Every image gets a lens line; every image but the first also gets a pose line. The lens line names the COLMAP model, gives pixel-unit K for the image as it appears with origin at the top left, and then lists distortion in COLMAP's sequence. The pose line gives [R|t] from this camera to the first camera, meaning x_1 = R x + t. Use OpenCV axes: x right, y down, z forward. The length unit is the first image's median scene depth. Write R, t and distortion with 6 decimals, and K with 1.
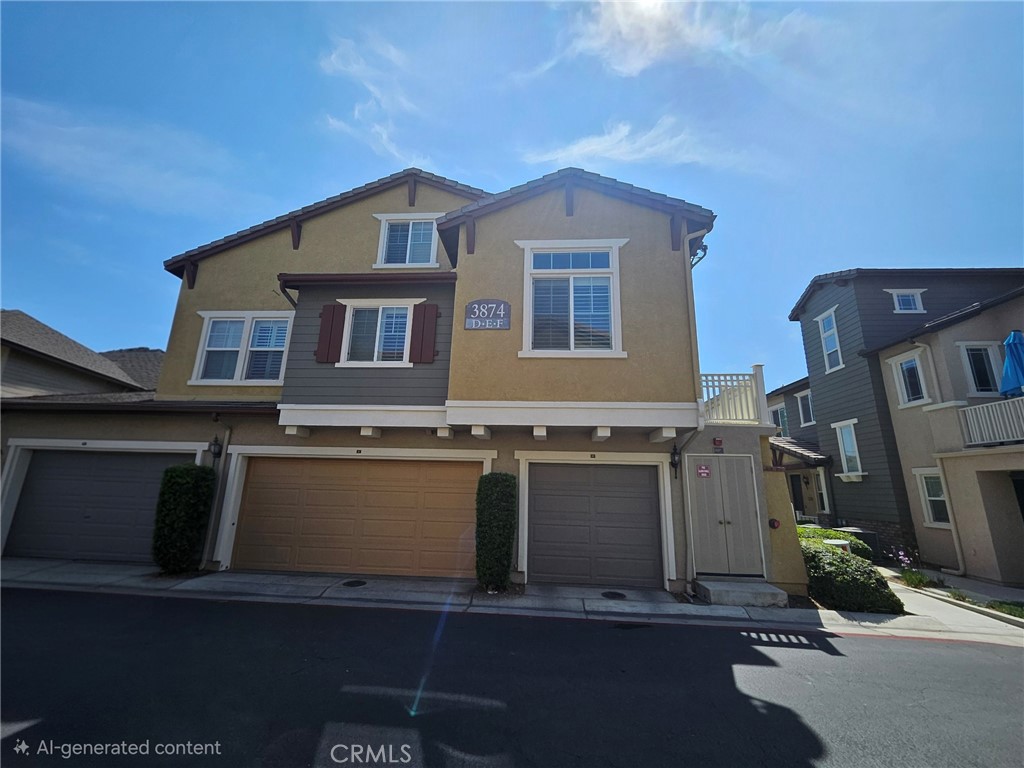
lens RADIAL K [[401.7, 0, 513.5], [0, 401.7, 395.5], [0, 0, 1]] dist [-0.000620, -0.000715]
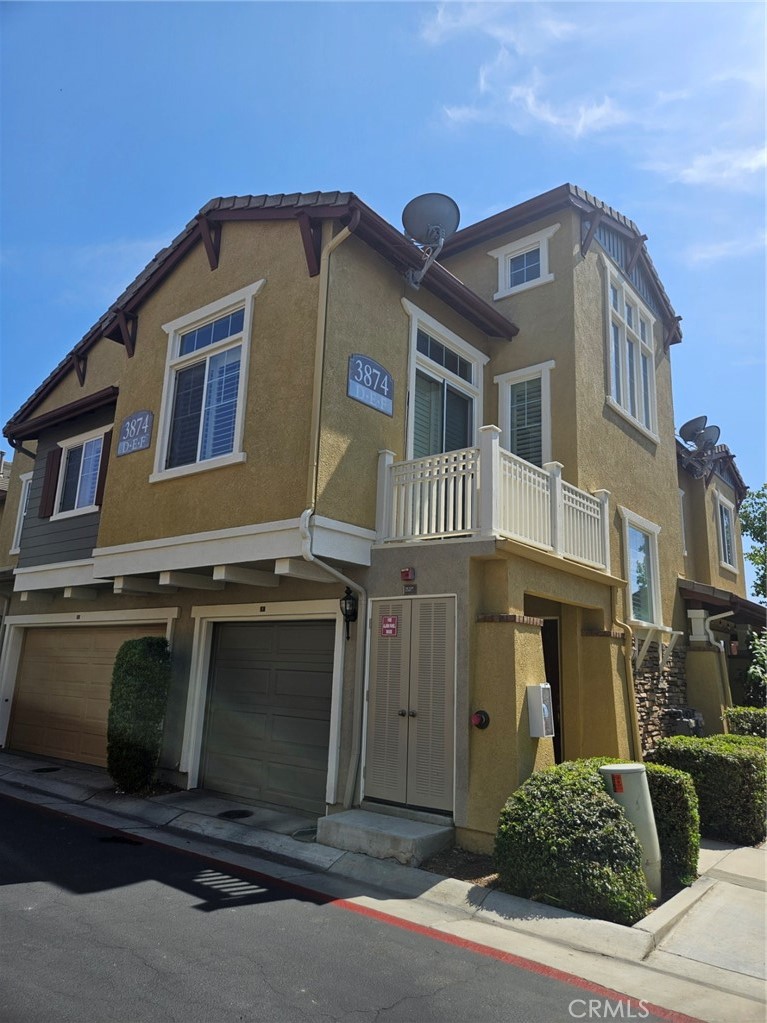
lens RADIAL K [[679.7, 0, 383.5], [0, 679.7, 511.5], [0, 0, 1]] dist [0.042736, -0.000536]
pose [[0.826297, -0.123755, -0.549470, 1.036853], [0.114156, 0.992112, -0.051782, 0.072093], [0.551544, -0.019937, 0.833907, 0.162775]]
